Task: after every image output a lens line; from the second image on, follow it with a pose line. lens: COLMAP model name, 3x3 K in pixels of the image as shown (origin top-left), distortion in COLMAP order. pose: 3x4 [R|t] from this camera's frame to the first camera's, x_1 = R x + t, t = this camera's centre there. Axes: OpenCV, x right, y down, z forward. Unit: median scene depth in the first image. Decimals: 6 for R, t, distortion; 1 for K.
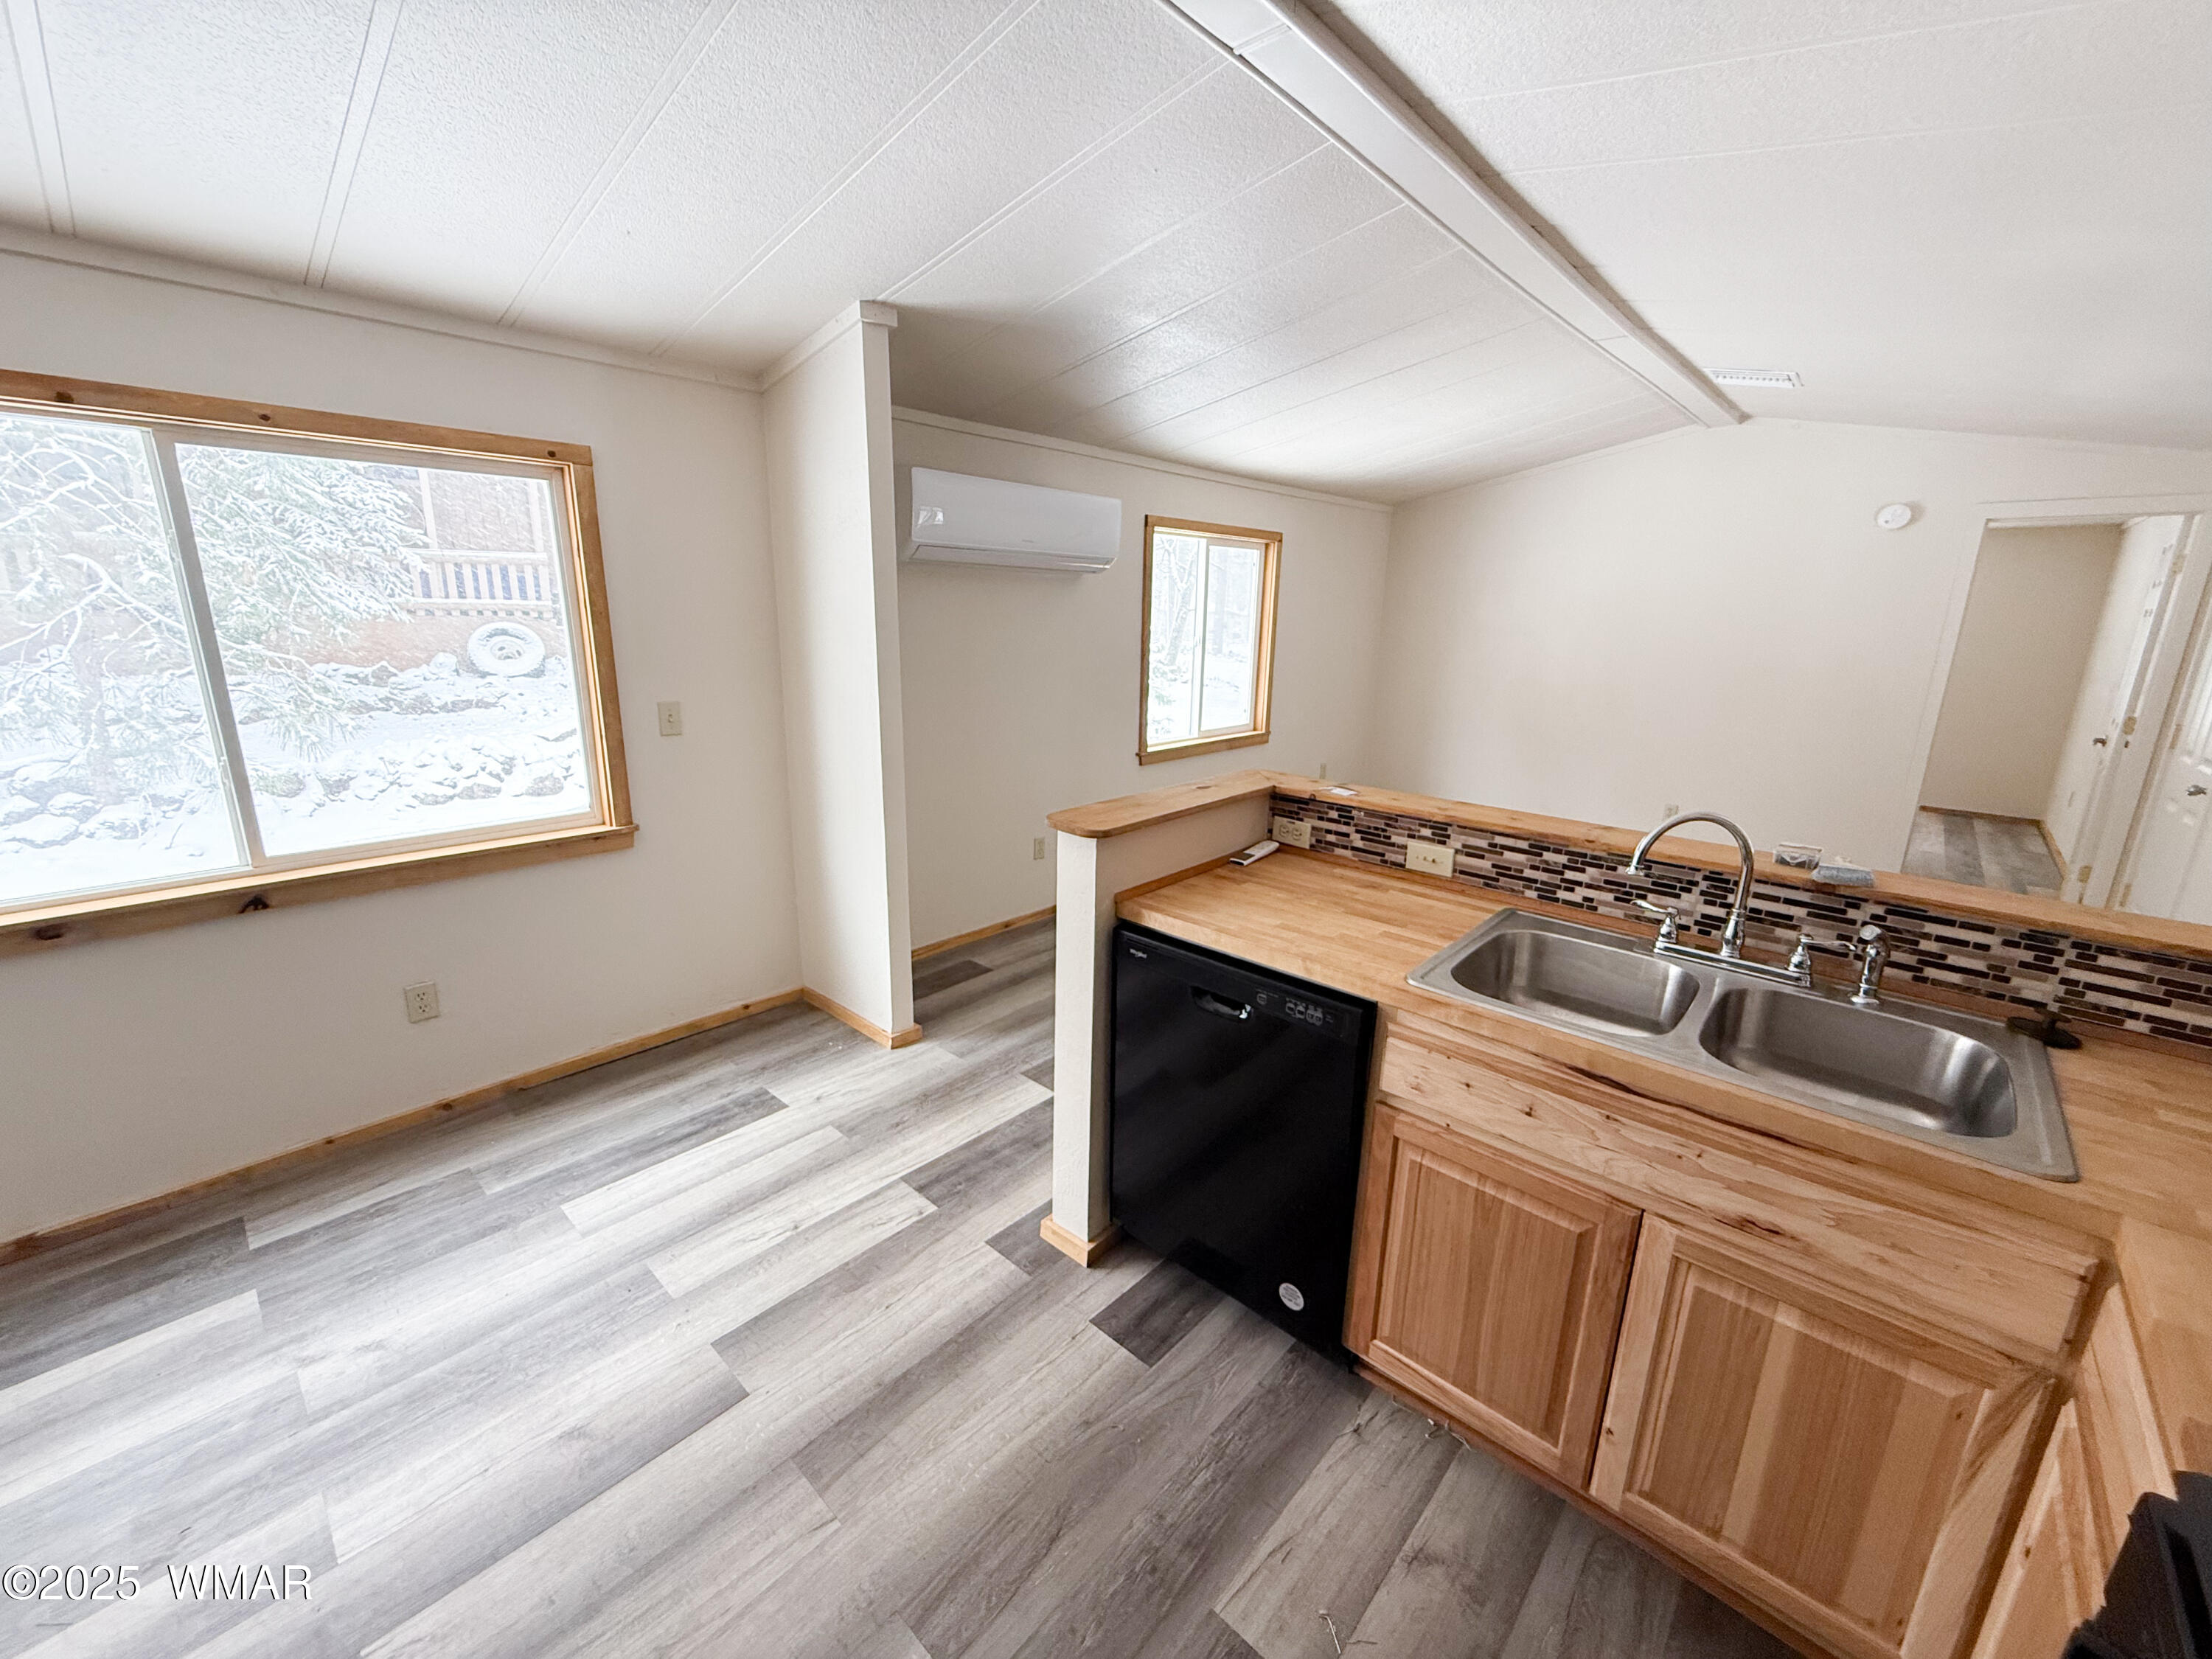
lens RADIAL K [[879.6, 0, 1104.5], [0, 879.6, 826.4], [0, 0, 1]] dist [0.001018, -0.000513]
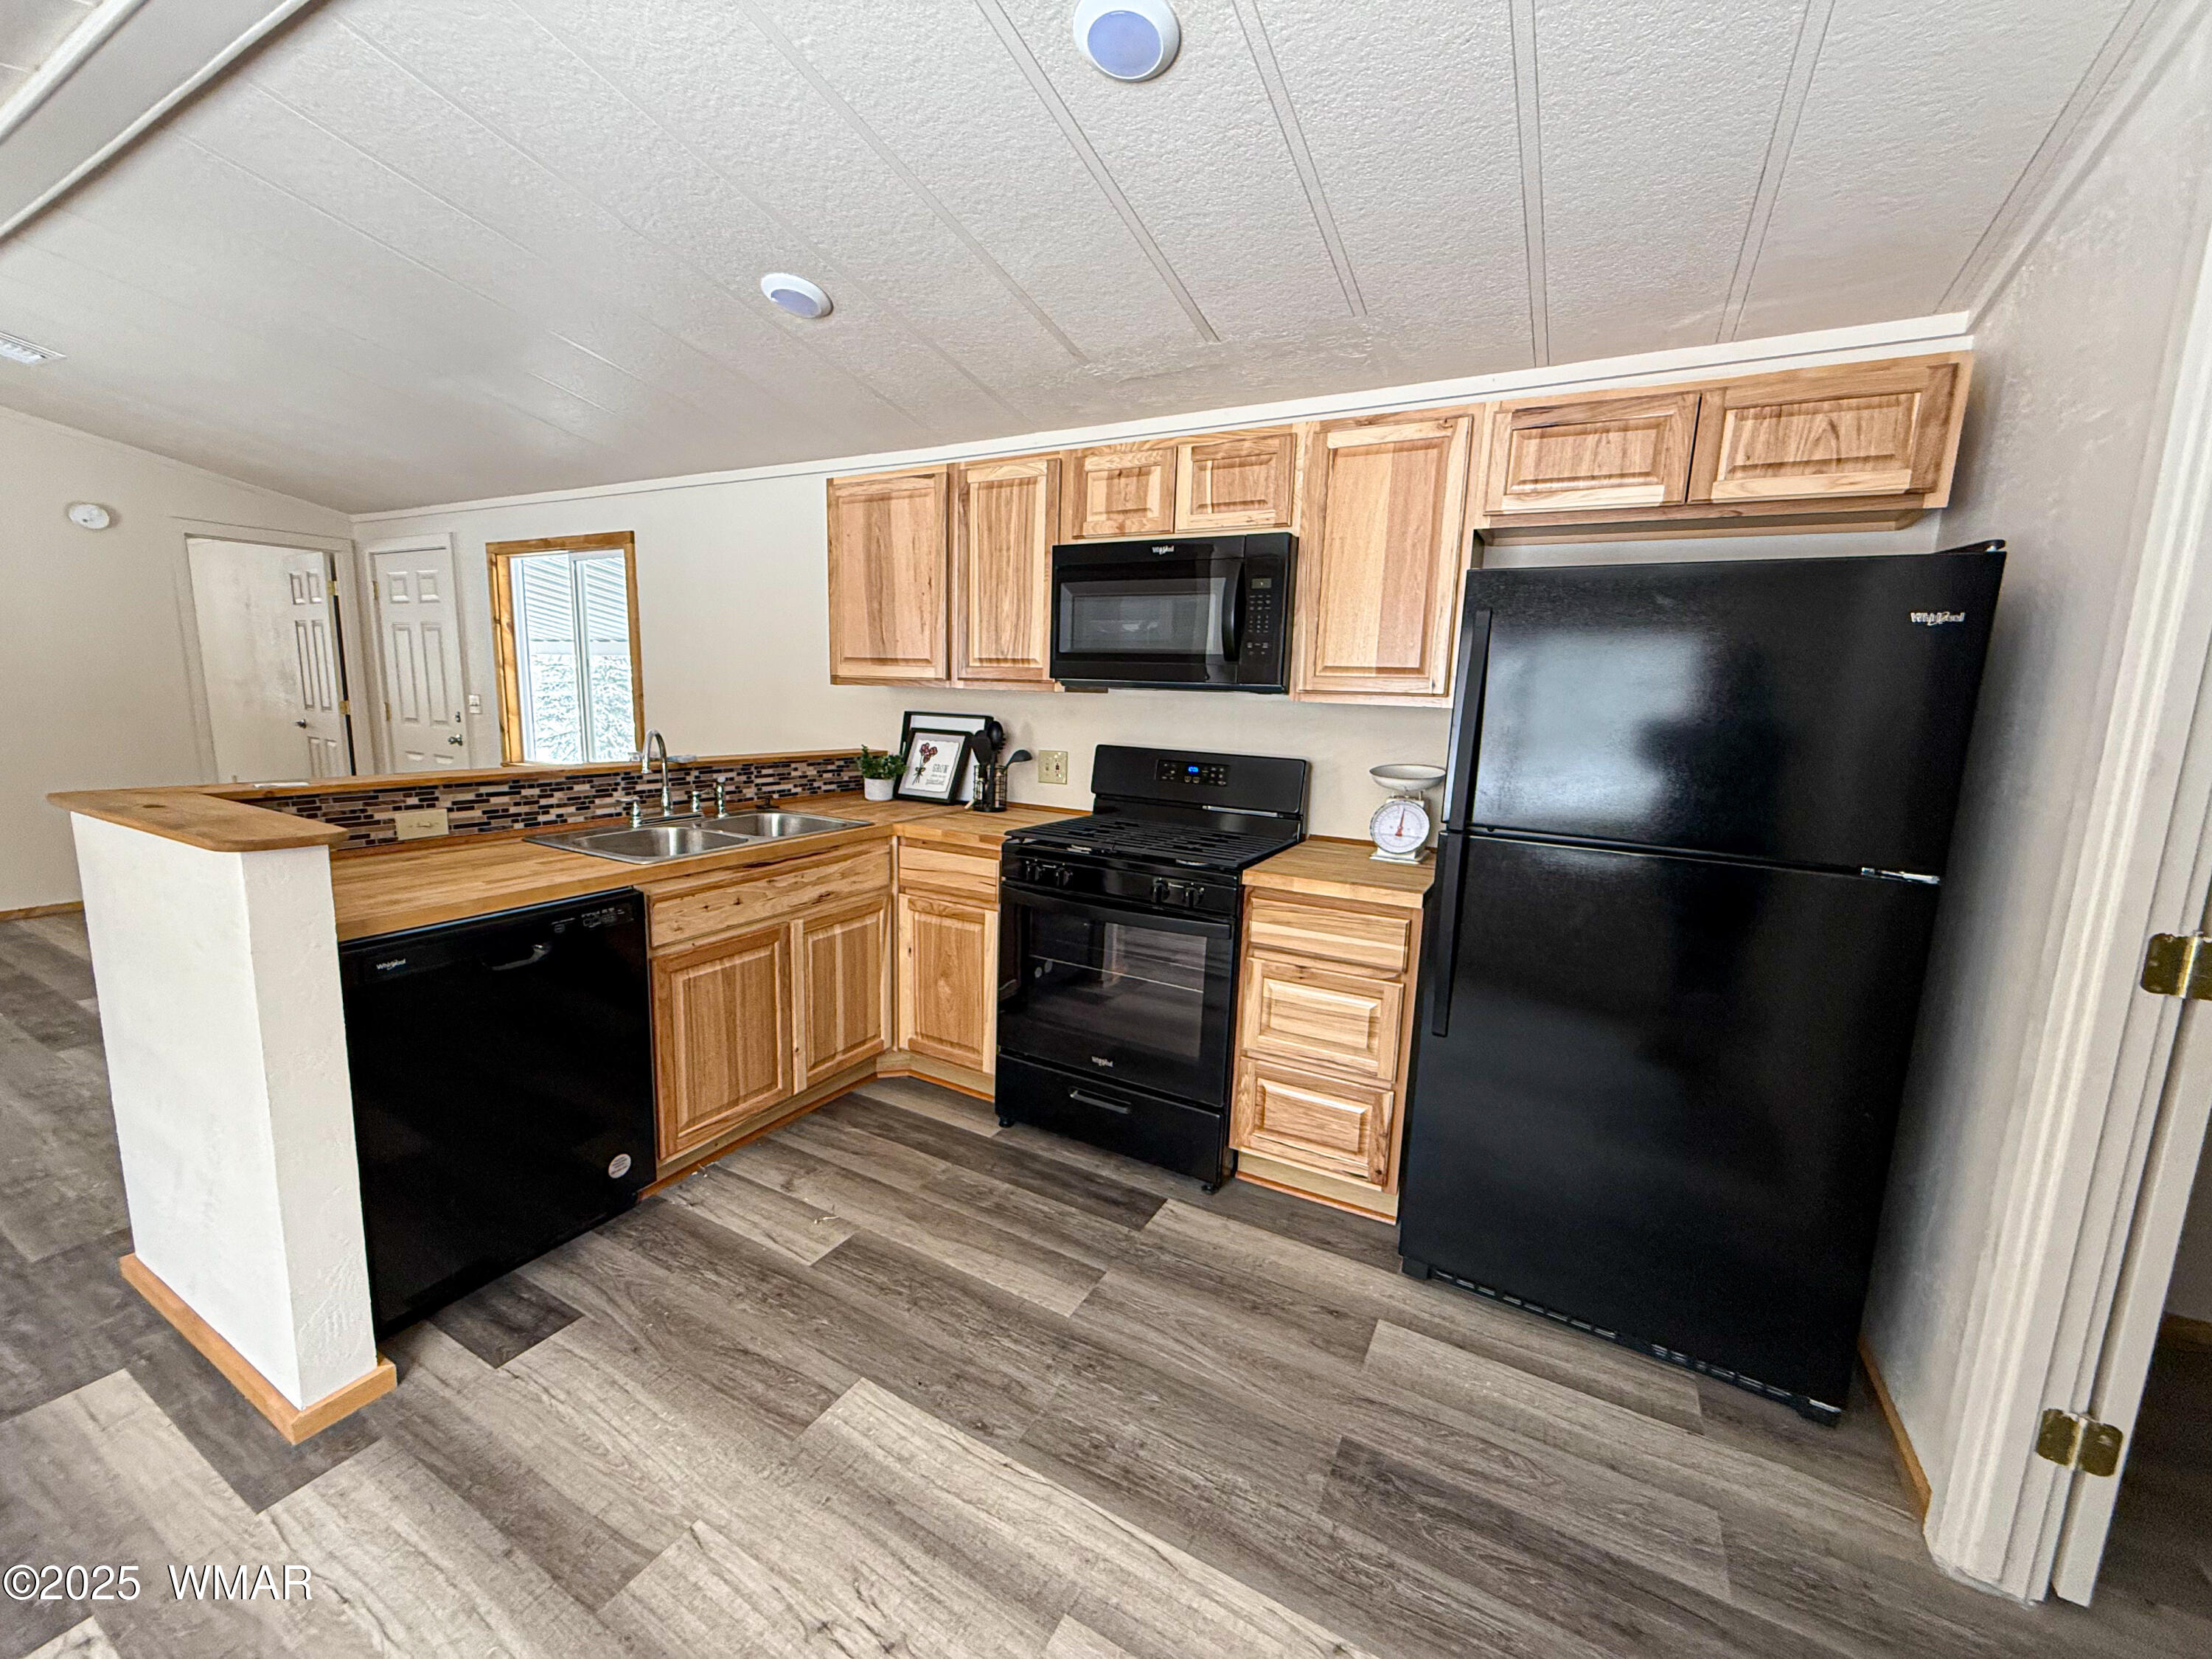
lens RADIAL K [[879.6, 0, 1104.5], [0, 879.6, 826.4], [0, 0, 1]] dist [0.001018, -0.000513]
pose [[-0.238899, -0.180302, 0.954158, -0.940069], [0.200451, 0.952290, 0.230137, -0.045033], [-0.950130, 0.246242, -0.191359, 0.459141]]
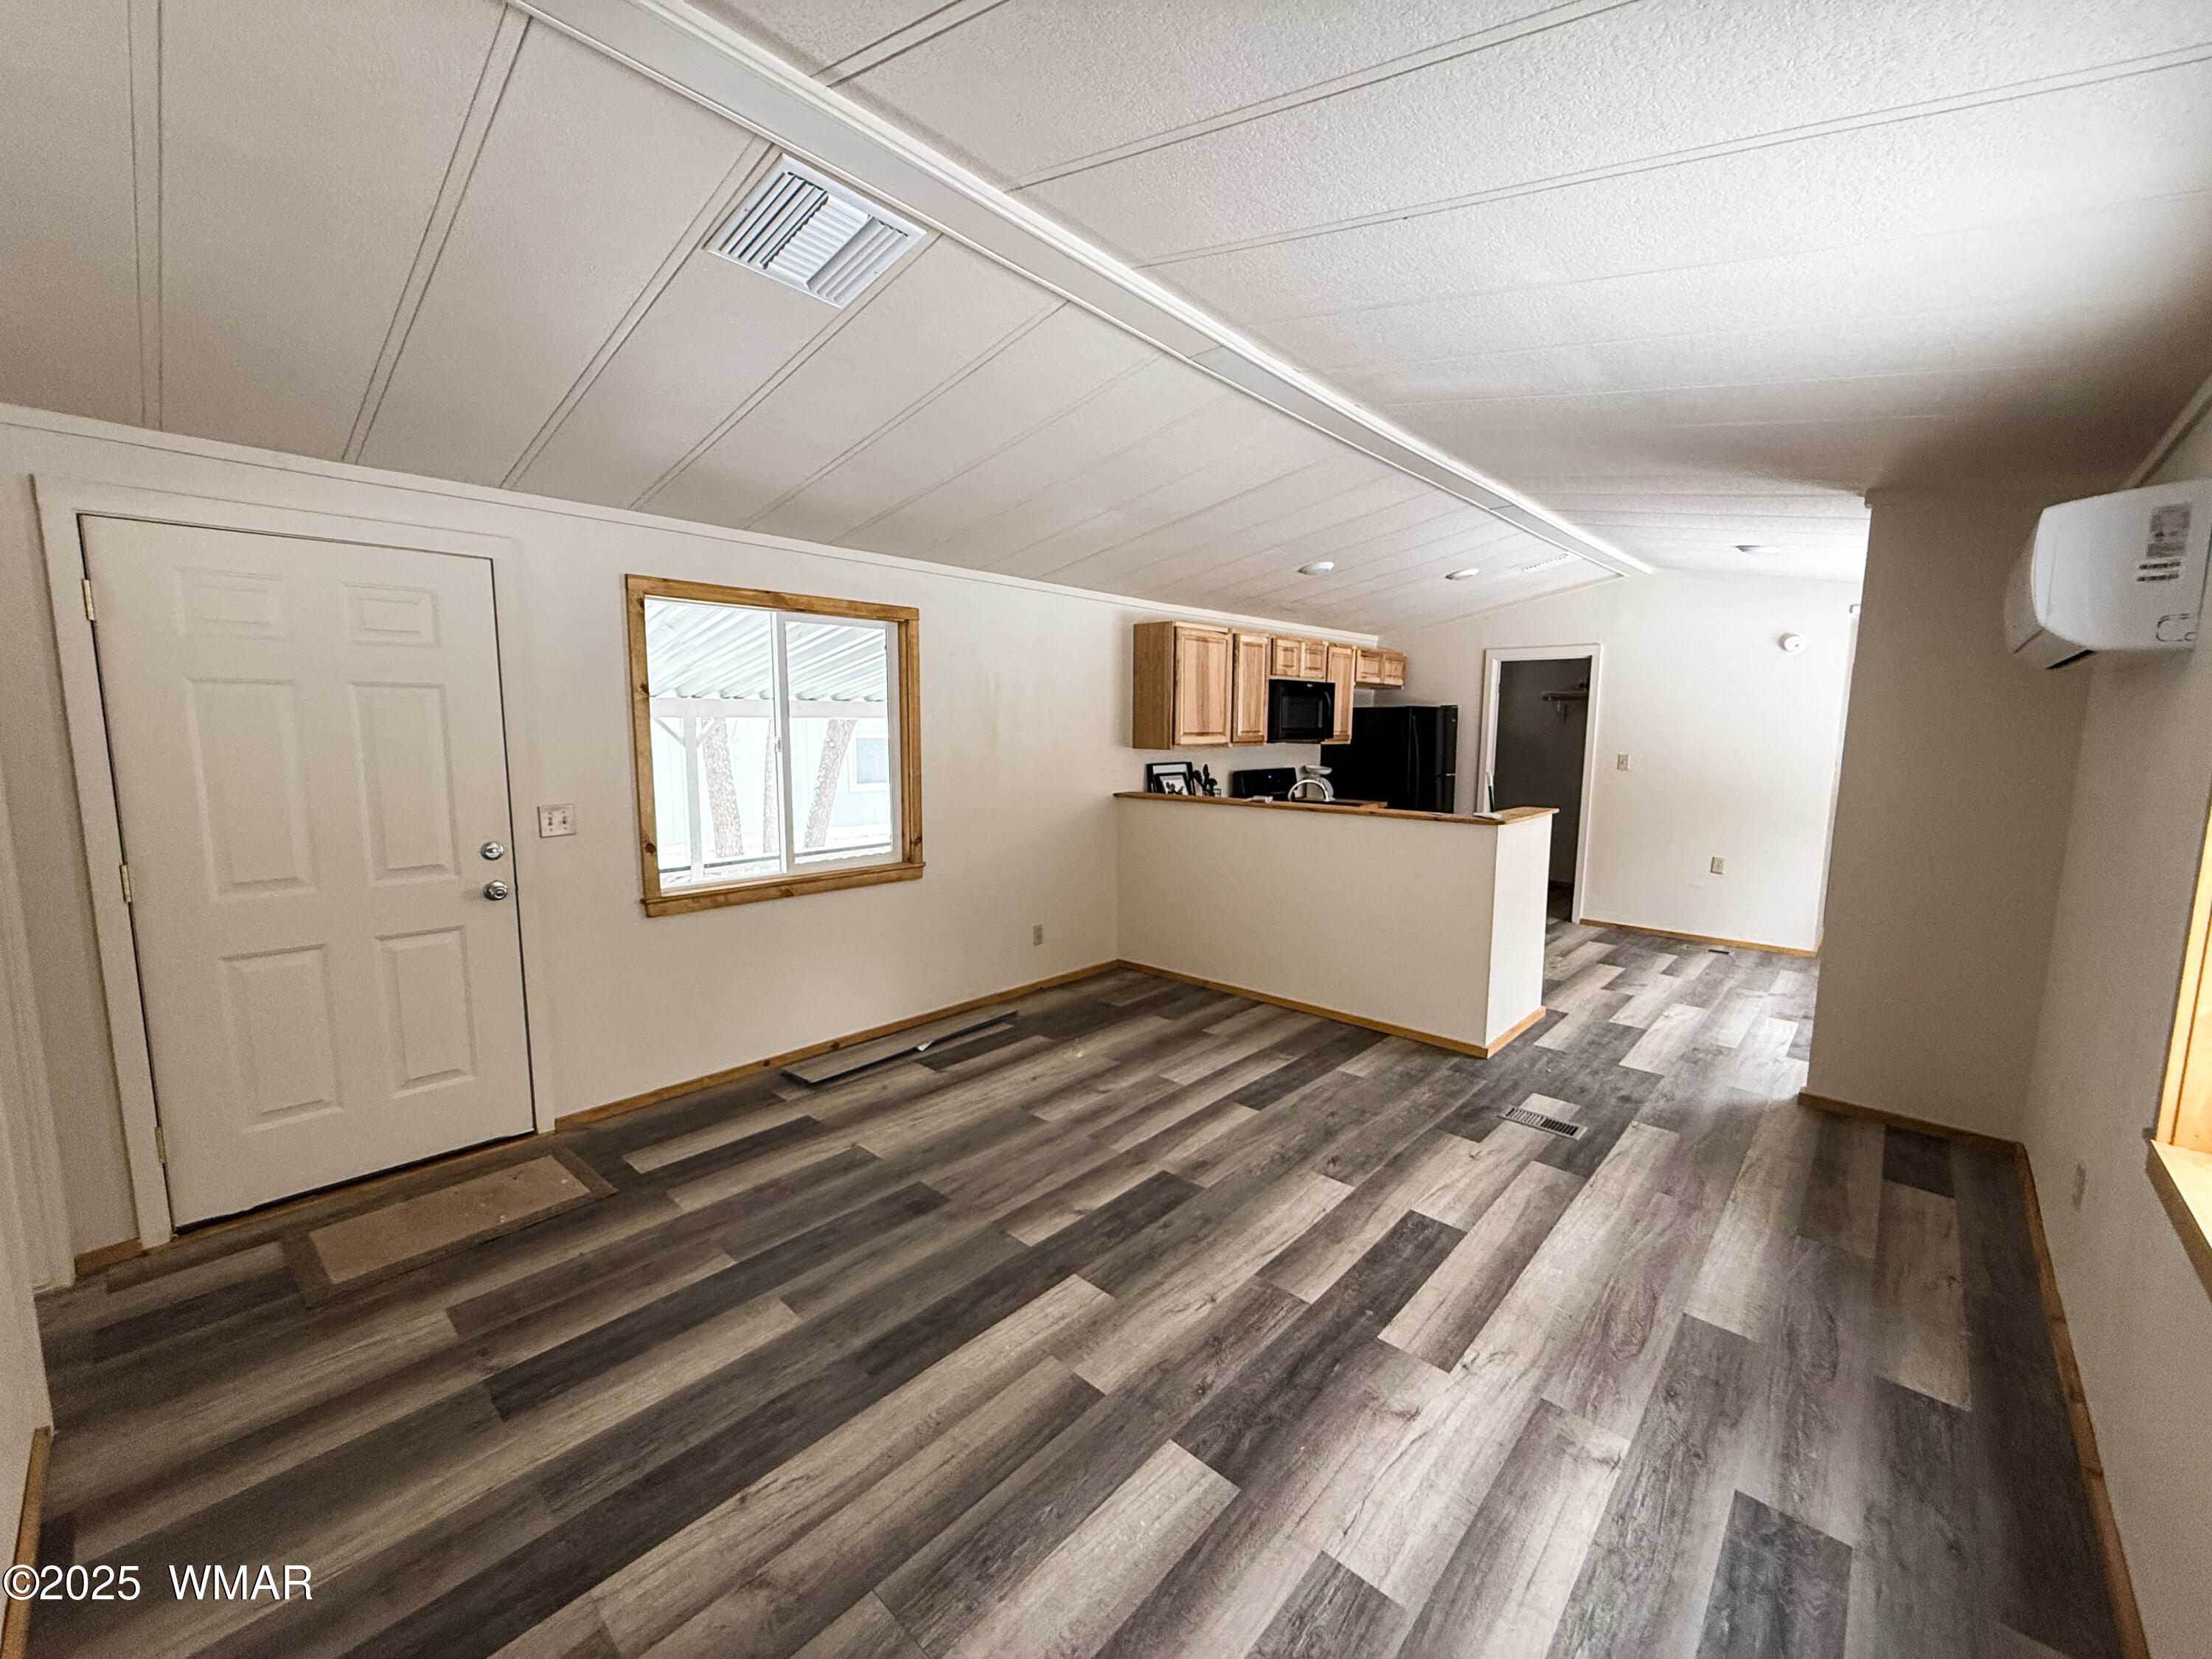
lens RADIAL K [[879.6, 0, 1104.5], [0, 879.6, 826.4], [0, 0, 1]] dist [0.001018, -0.000513]
pose [[-0.999691, -0.023610, -0.007766, 1.180951], [-0.024823, 0.932852, 0.359402, -0.788667], [-0.001241, 0.359484, -0.933150, 3.259753]]
